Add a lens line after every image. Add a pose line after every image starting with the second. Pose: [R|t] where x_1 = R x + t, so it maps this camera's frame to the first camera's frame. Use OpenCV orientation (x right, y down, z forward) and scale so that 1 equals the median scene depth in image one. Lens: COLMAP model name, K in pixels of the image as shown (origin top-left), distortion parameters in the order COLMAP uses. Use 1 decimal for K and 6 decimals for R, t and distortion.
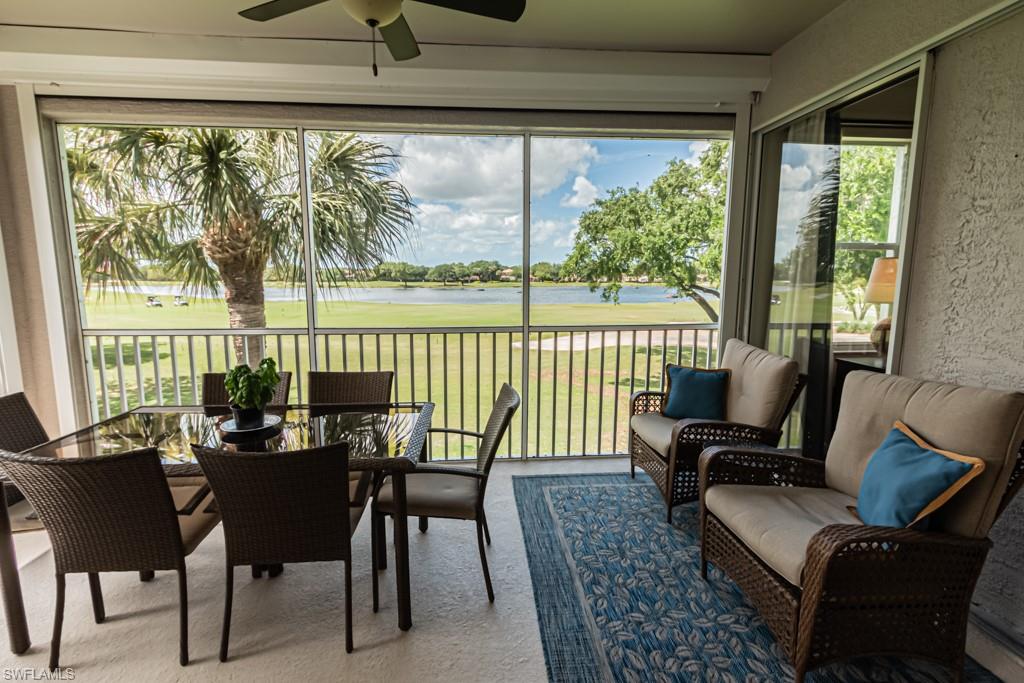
lens RADIAL K [[464.6, 0, 501.2], [0, 464.6, 339.6], [0, 0, 1]] dist [0.001575, -0.000017]
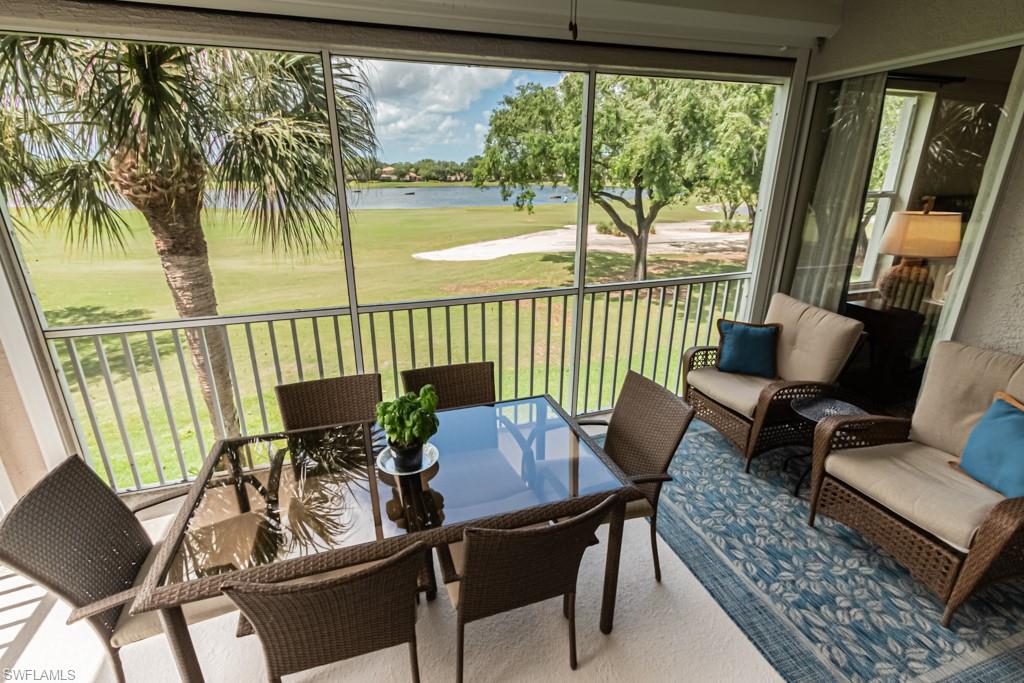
lens RADIAL K [[472.6, 0, 501.8], [0, 472.6, 337.3], [0, 0, 1]] dist [0.003063, -0.000938]
pose [[0.971085, -0.080351, 0.224807, -0.341271], [0.034820, 0.979258, 0.199601, -0.131980], [-0.236182, -0.186002, 0.953741, 0.095002]]
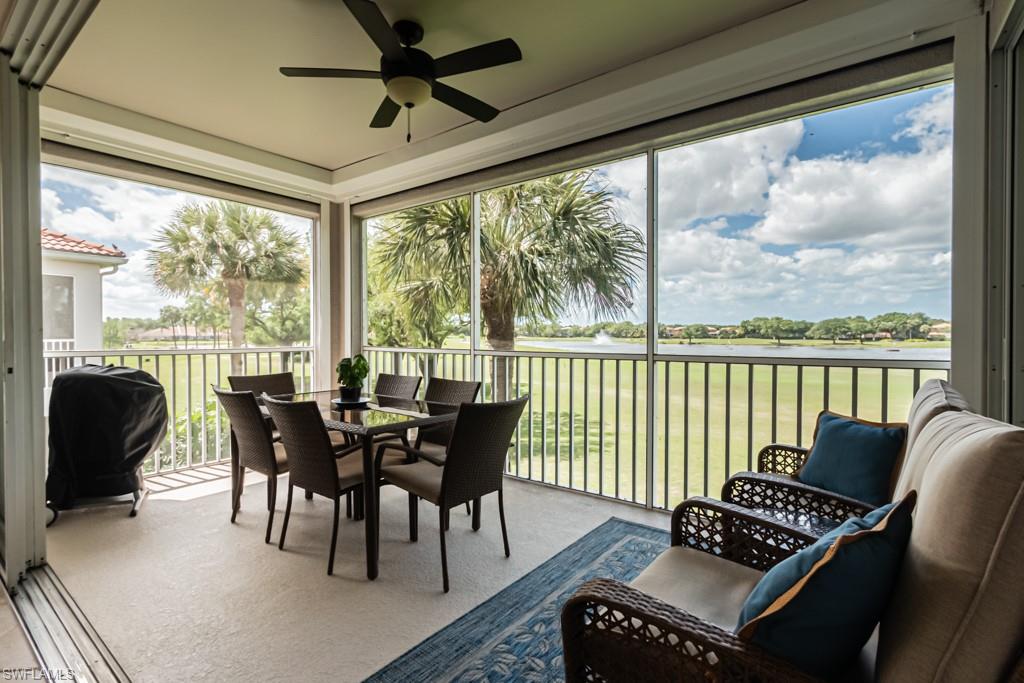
lens RADIAL K [[478.2, 0, 500.8], [0, 478.2, 339.7], [0, 0, 1]] dist [0.001061, -0.000466]
pose [[0.740990, 0.006335, -0.671486, 0.465989], [-0.088980, 0.992064, -0.088831, 0.053076], [0.665595, 0.125572, 0.735673, 0.139544]]
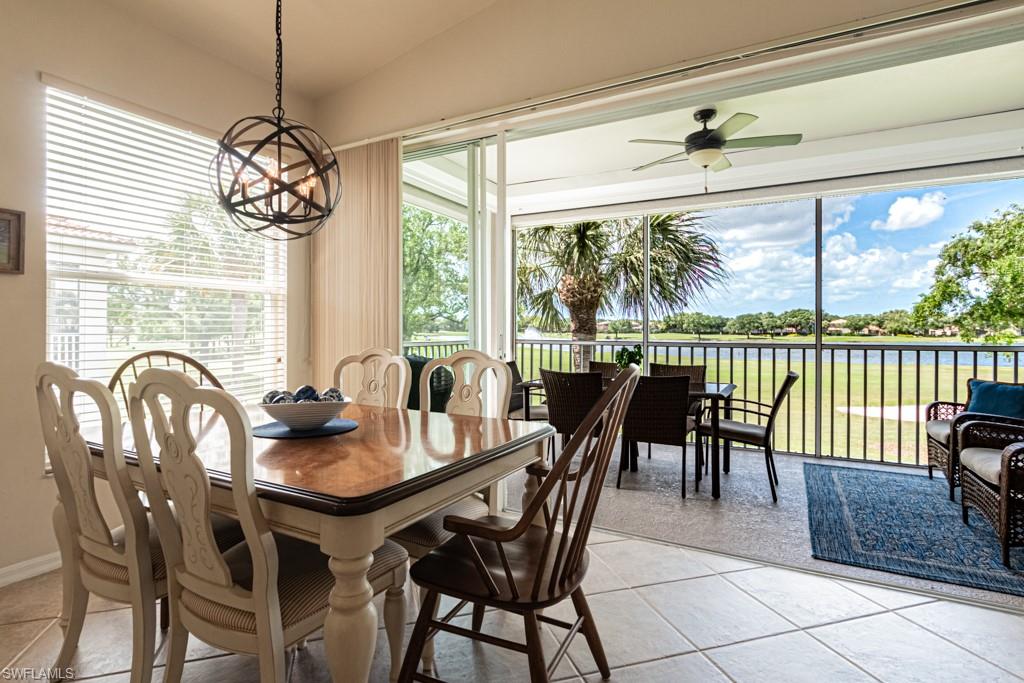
lens RADIAL K [[504.9, 0, 497.8], [0, 504.9, 332.4], [0, 0, 1]] dist [0.011799, -0.007540]
pose [[0.836940, 0.004428, -0.547277, 0.077479], [-0.074364, 0.991614, -0.105701, 0.149793], [0.542219, 0.129163, 0.830250, -0.591356]]
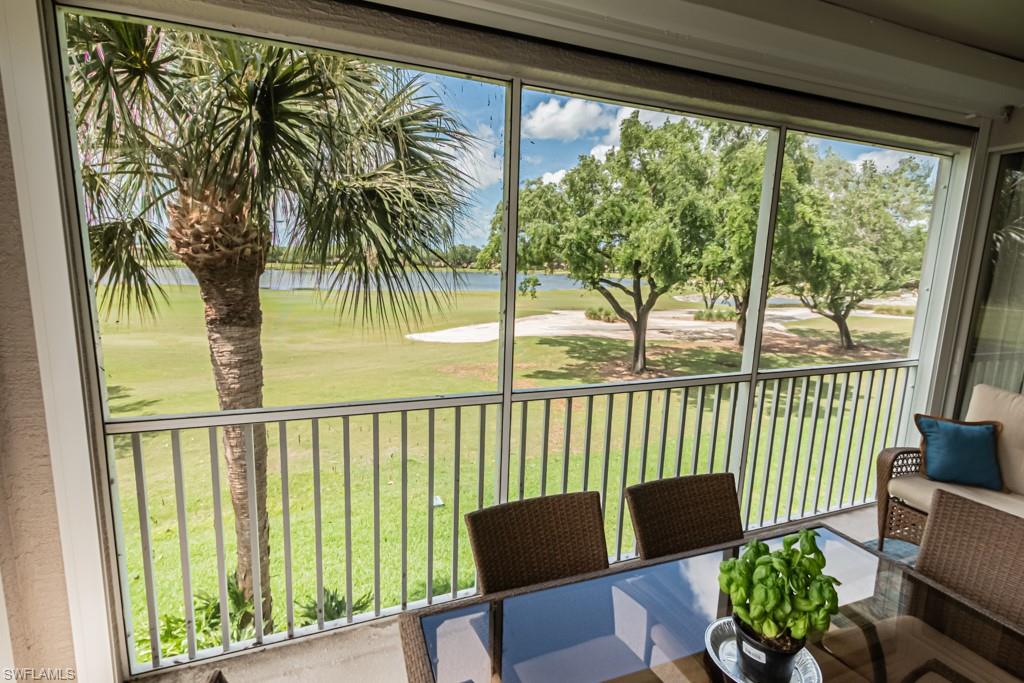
lens RADIAL K [[471.7, 0, 500.4], [0, 471.7, 339.4], [0, 0, 1]] dist [0.001016, -0.000299]
pose [[0.960983, -0.019663, 0.275906, -0.595505], [0.011455, 0.999443, 0.031329, -0.119679], [-0.276369, -0.026946, 0.960674, 0.364012]]
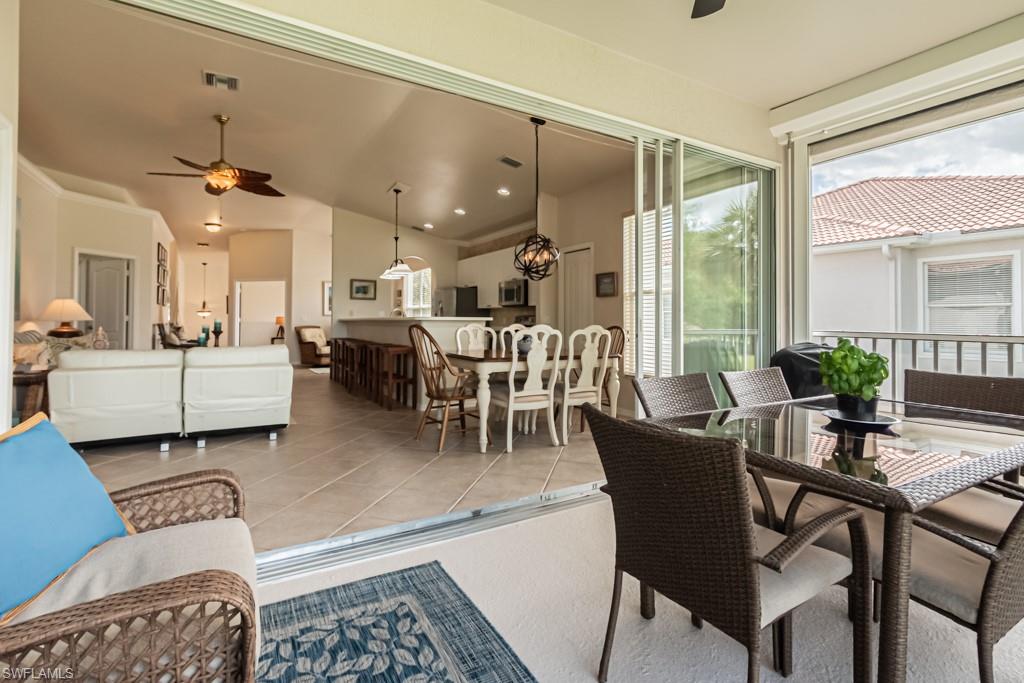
lens RADIAL K [[469.9, 0, 496.6], [0, 469.9, 314.7], [0, 0, 1]] dist [0.001817, 0.000519]
pose [[-0.899854, -0.014451, -0.435953, 0.270241], [-0.065767, 0.992521, 0.102848, -0.034134], [0.431205, 0.121220, -0.894074, 0.912317]]
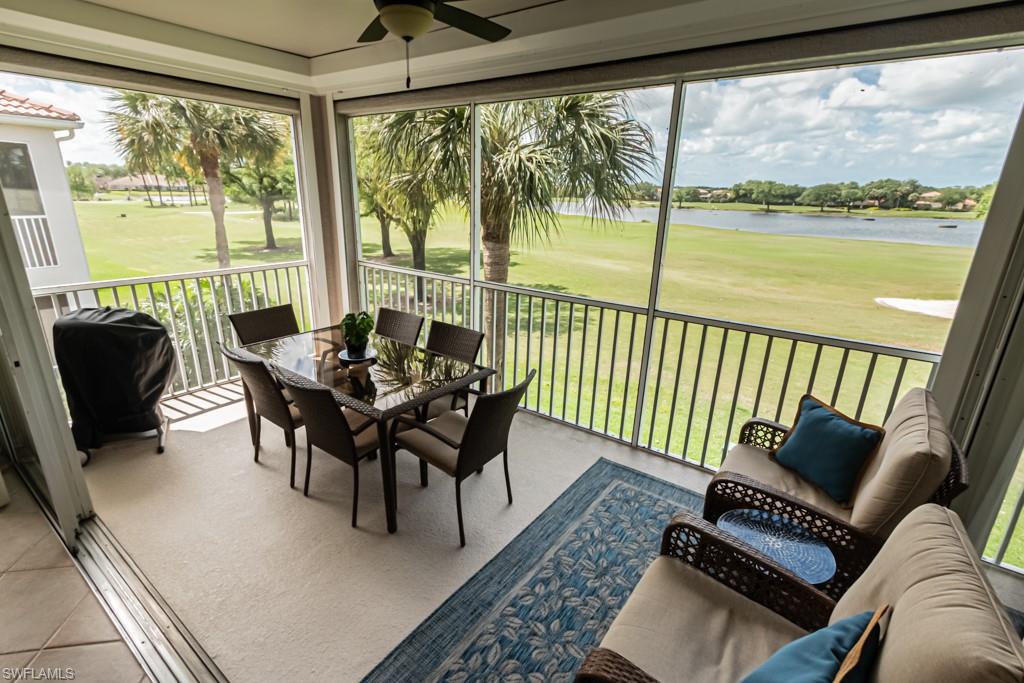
lens RADIAL K [[468.3, 0, 500.7], [0, 468.3, 339.3], [0, 0, 1]] dist [0.001043, -0.000030]
pose [[0.757356, 0.214634, -0.616720, 0.413642], [-0.111578, 0.973084, 0.201636, -0.125869], [0.643399, -0.083898, 0.760920, 0.121864]]
